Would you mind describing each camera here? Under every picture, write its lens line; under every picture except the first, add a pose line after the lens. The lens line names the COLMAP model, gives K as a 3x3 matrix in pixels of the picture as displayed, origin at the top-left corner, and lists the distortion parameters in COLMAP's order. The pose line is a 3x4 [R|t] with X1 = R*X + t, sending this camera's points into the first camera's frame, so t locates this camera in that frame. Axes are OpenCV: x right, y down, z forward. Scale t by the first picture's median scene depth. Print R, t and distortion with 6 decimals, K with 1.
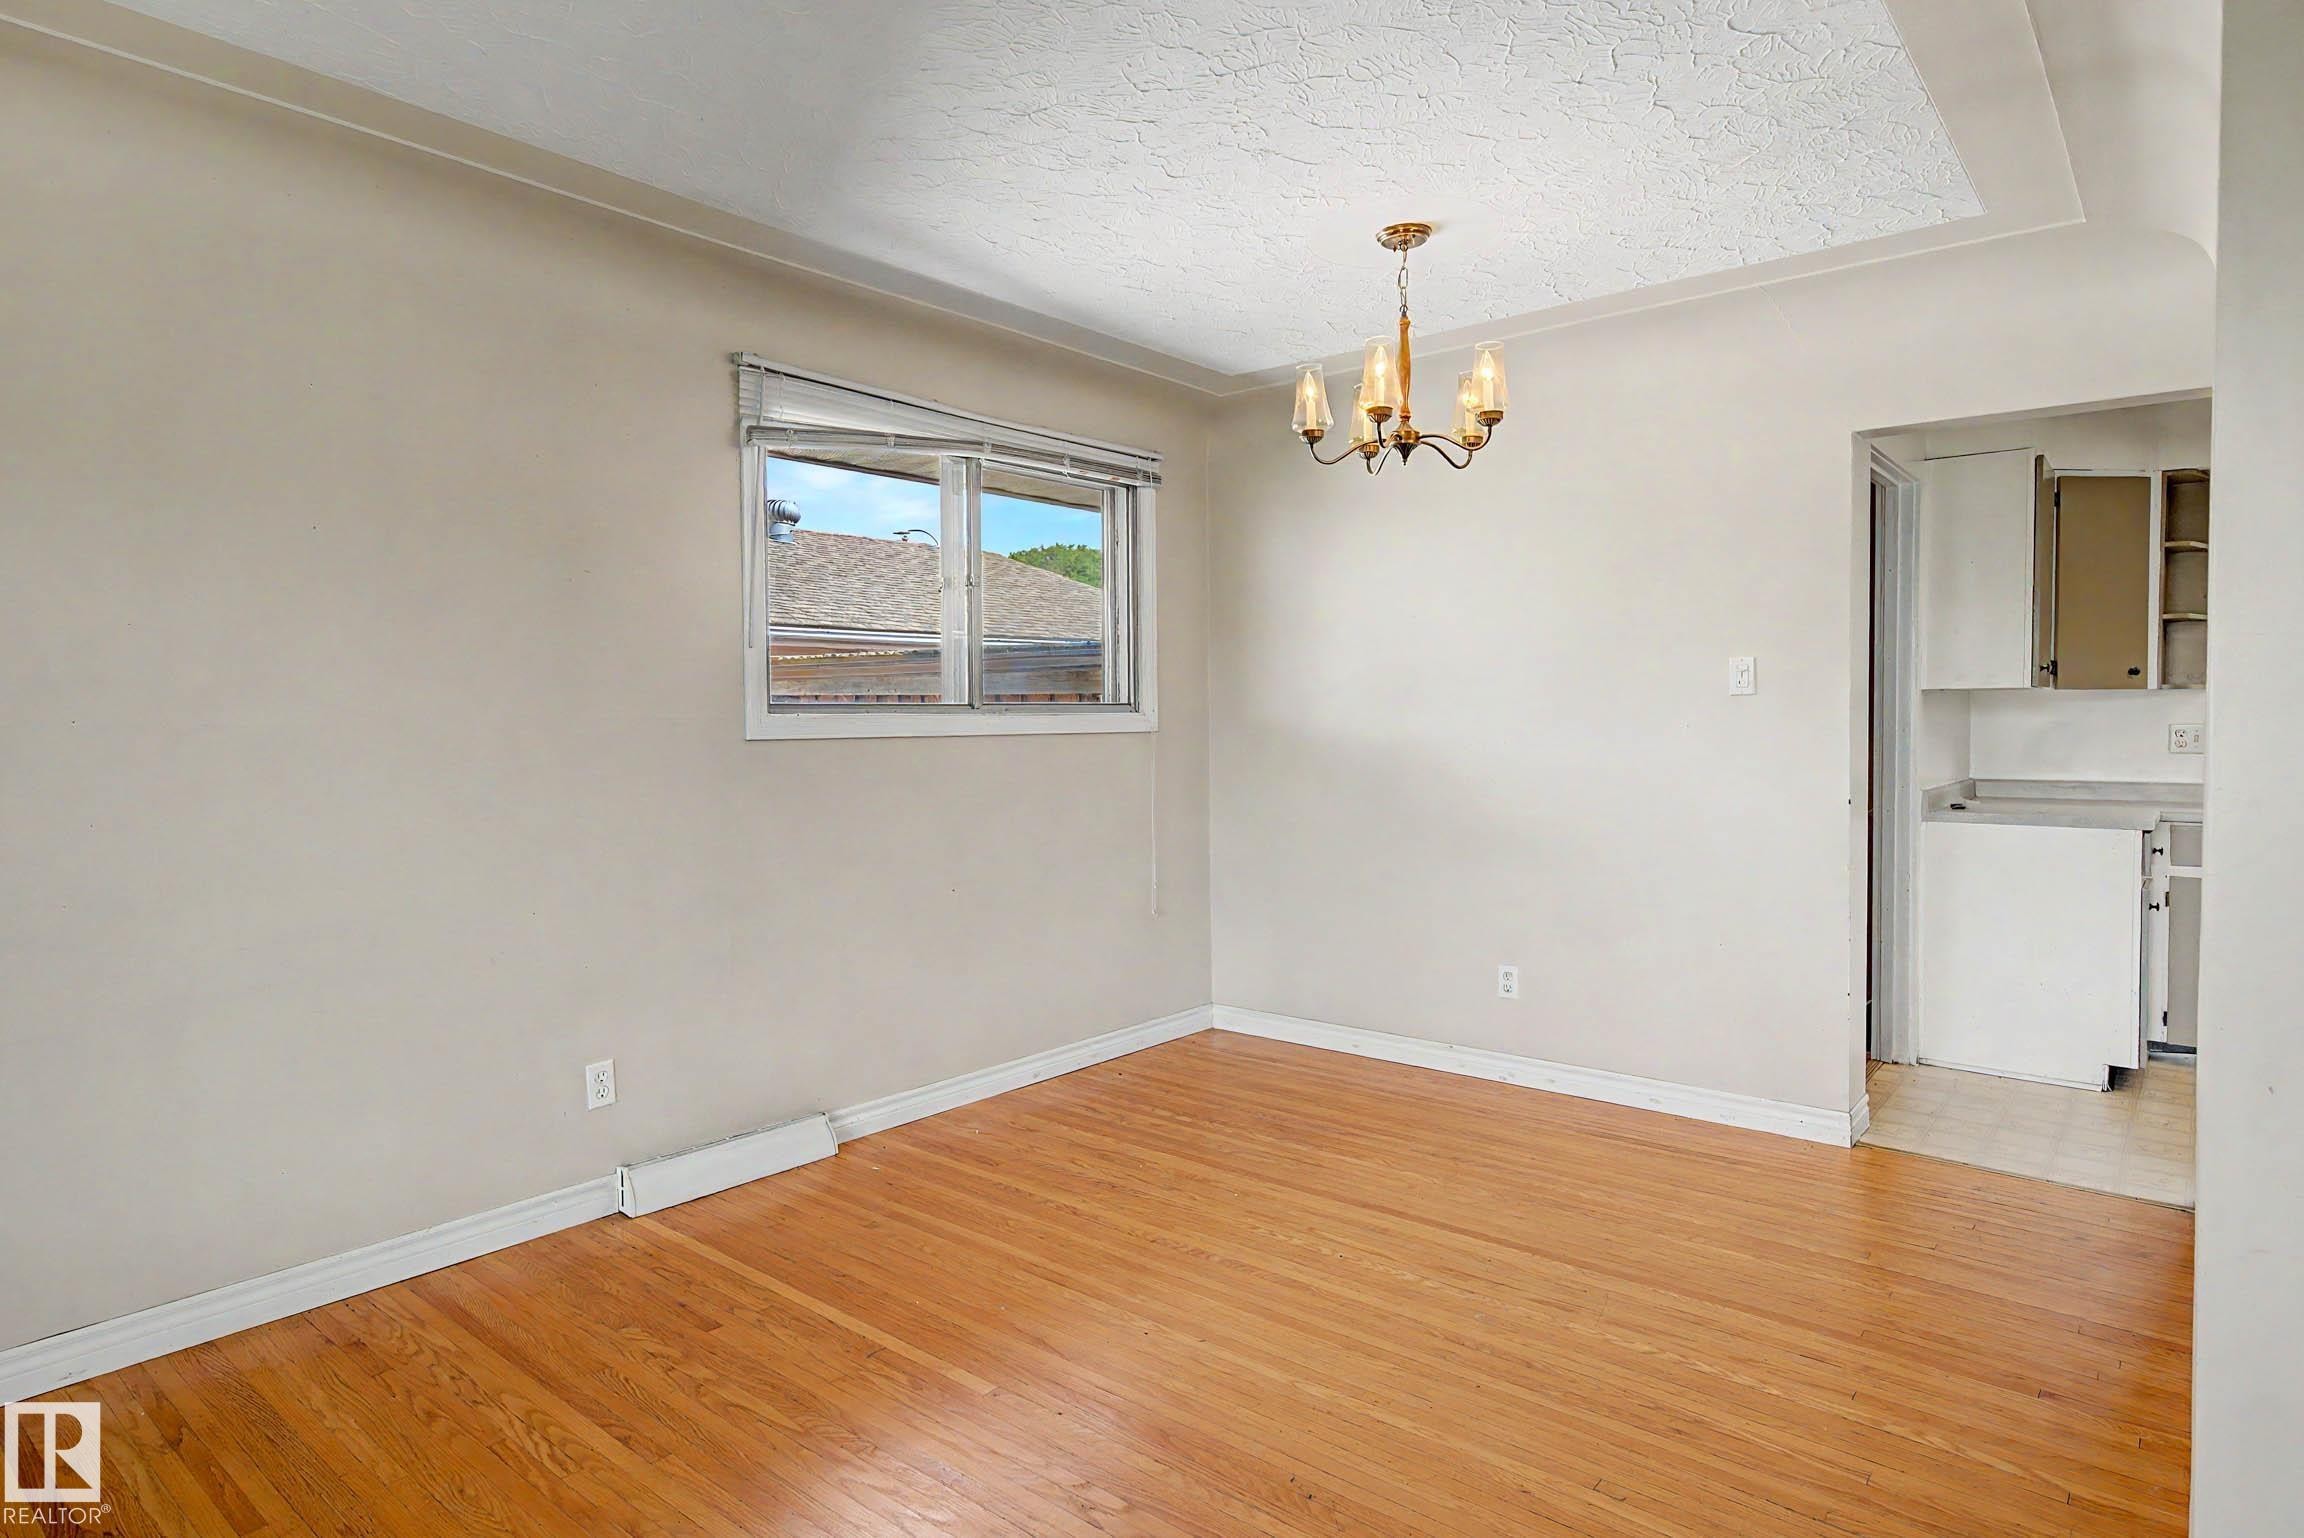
lens RADIAL K [[1262.5, 0, 1154.5], [0, 1262.5, 759.3], [0, 0, 1]] dist [-0.002138, 0.001029]
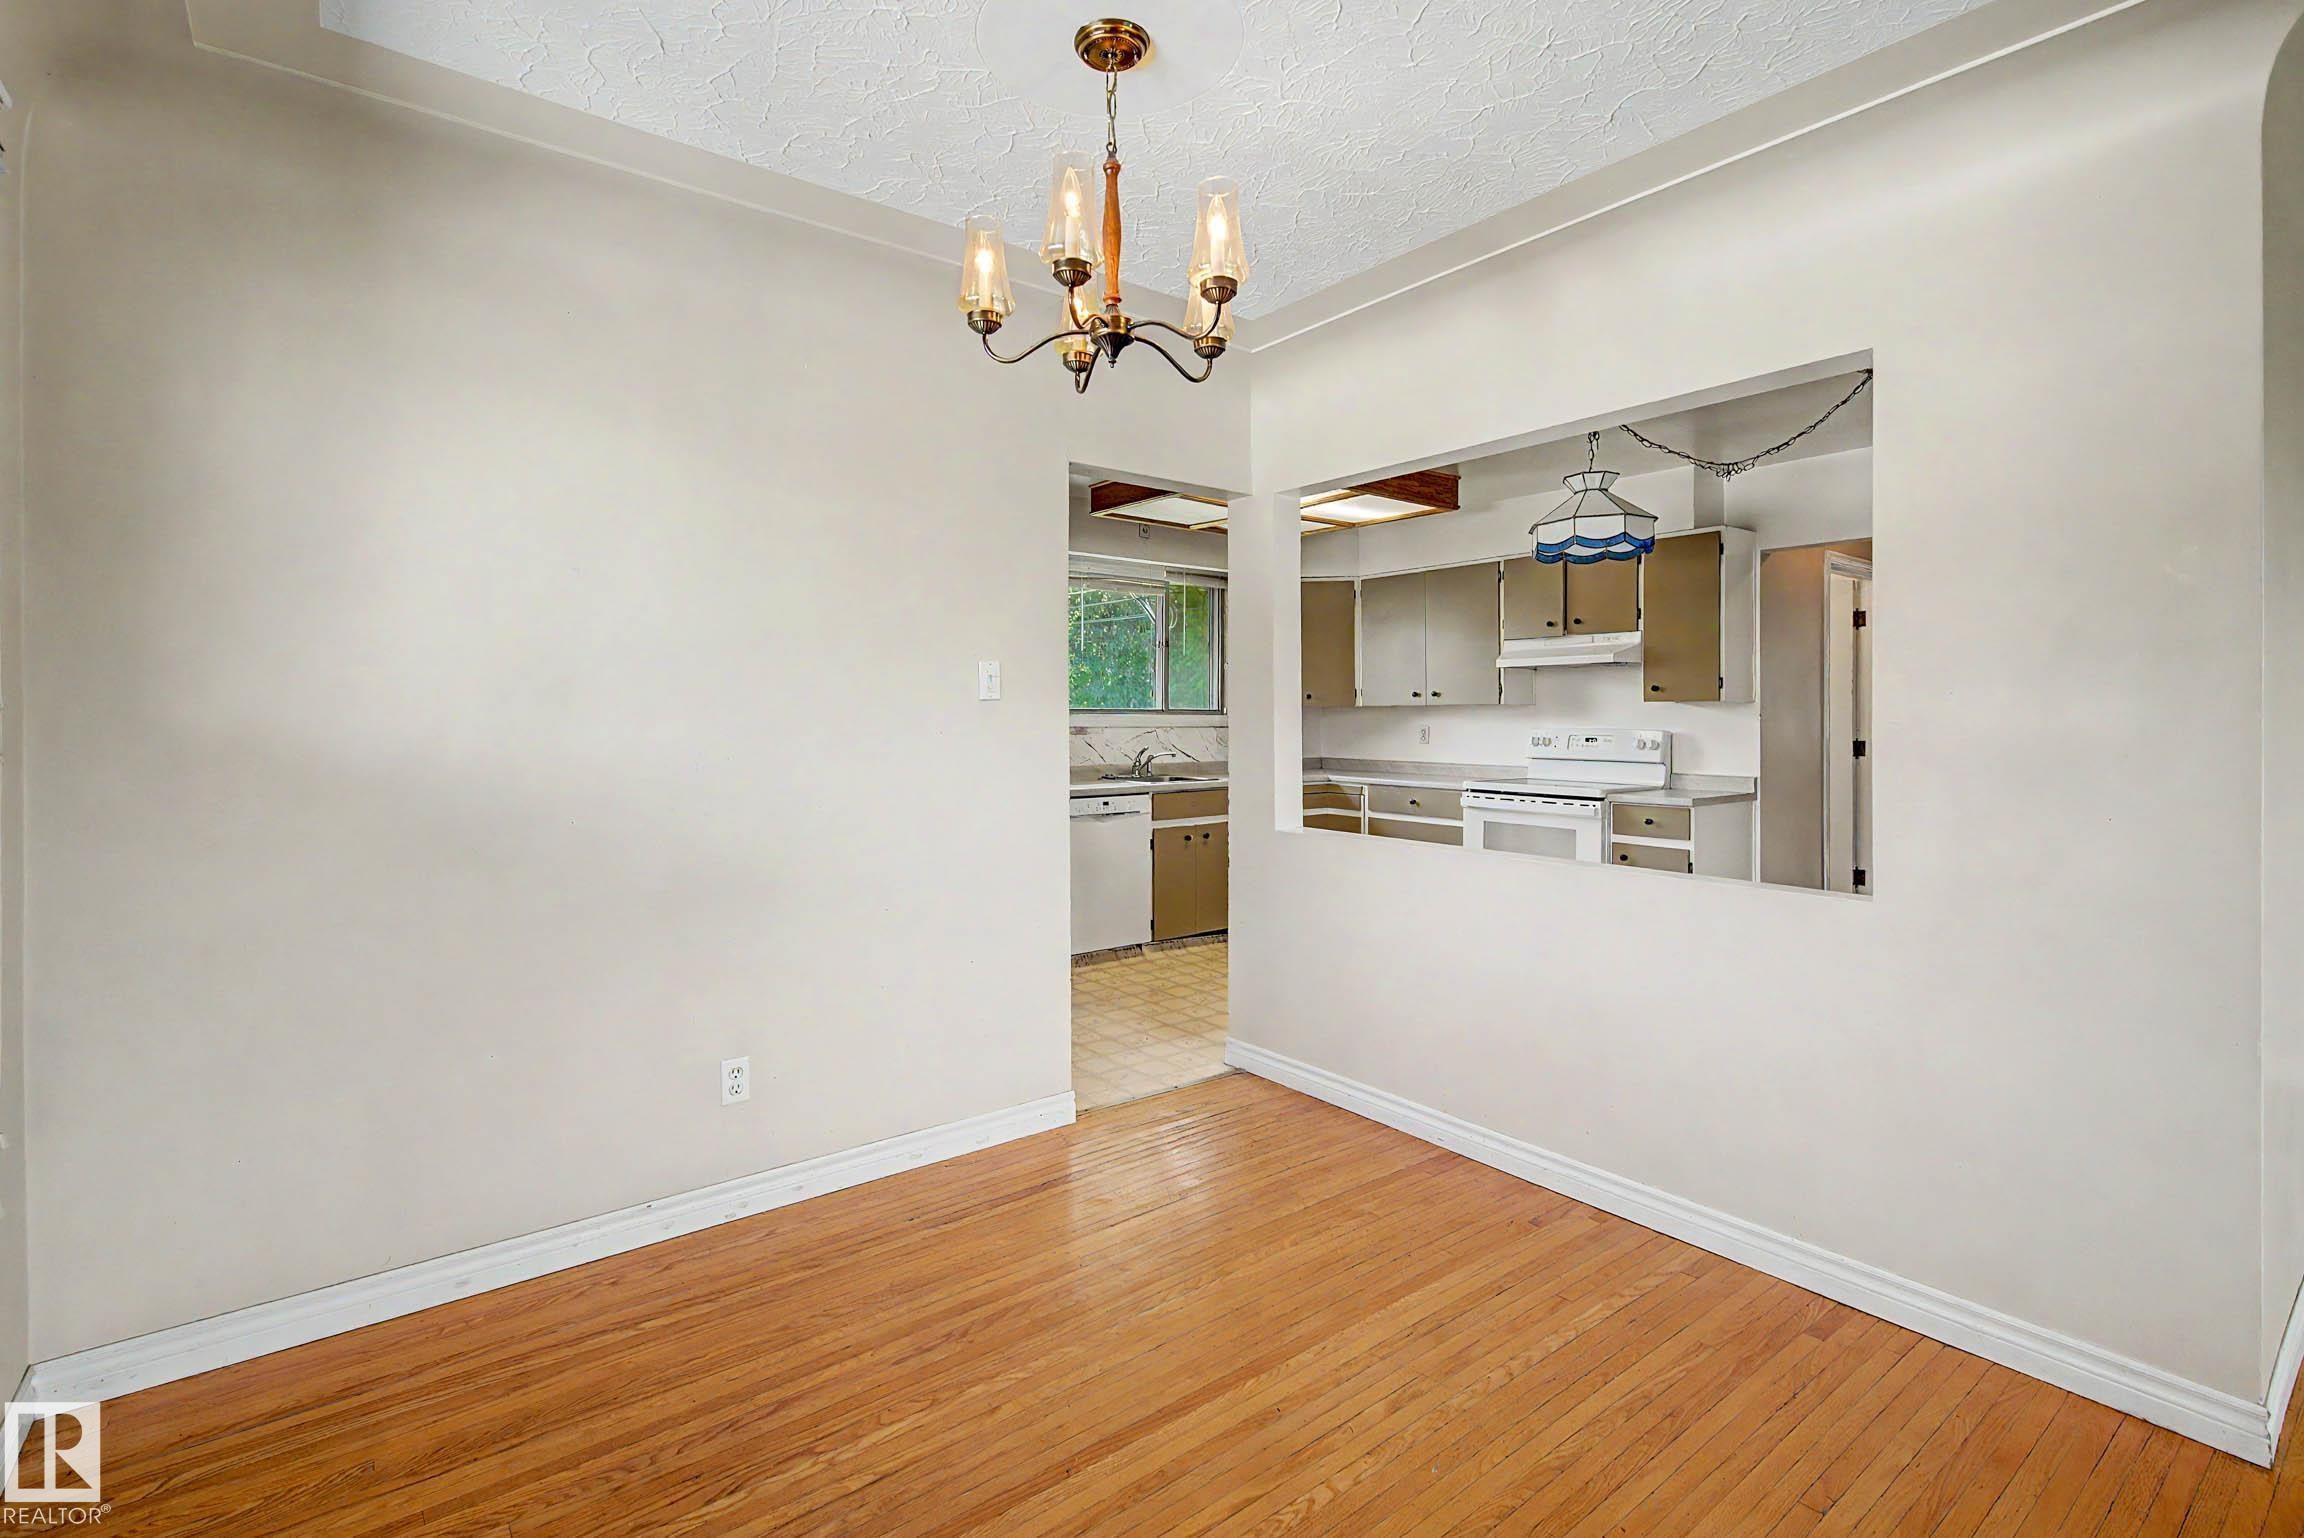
lens RADIAL K [[1057.1, 0, 1134.9], [0, 1057.1, 715.1], [0, 0, 1]] dist [0.005325, 0.000751]
pose [[0.231194, 0.007071, 0.972882, -0.290370], [0.037598, 0.999162, -0.016197, -0.020367], [-0.972181, 0.040323, 0.230735, 0.663052]]
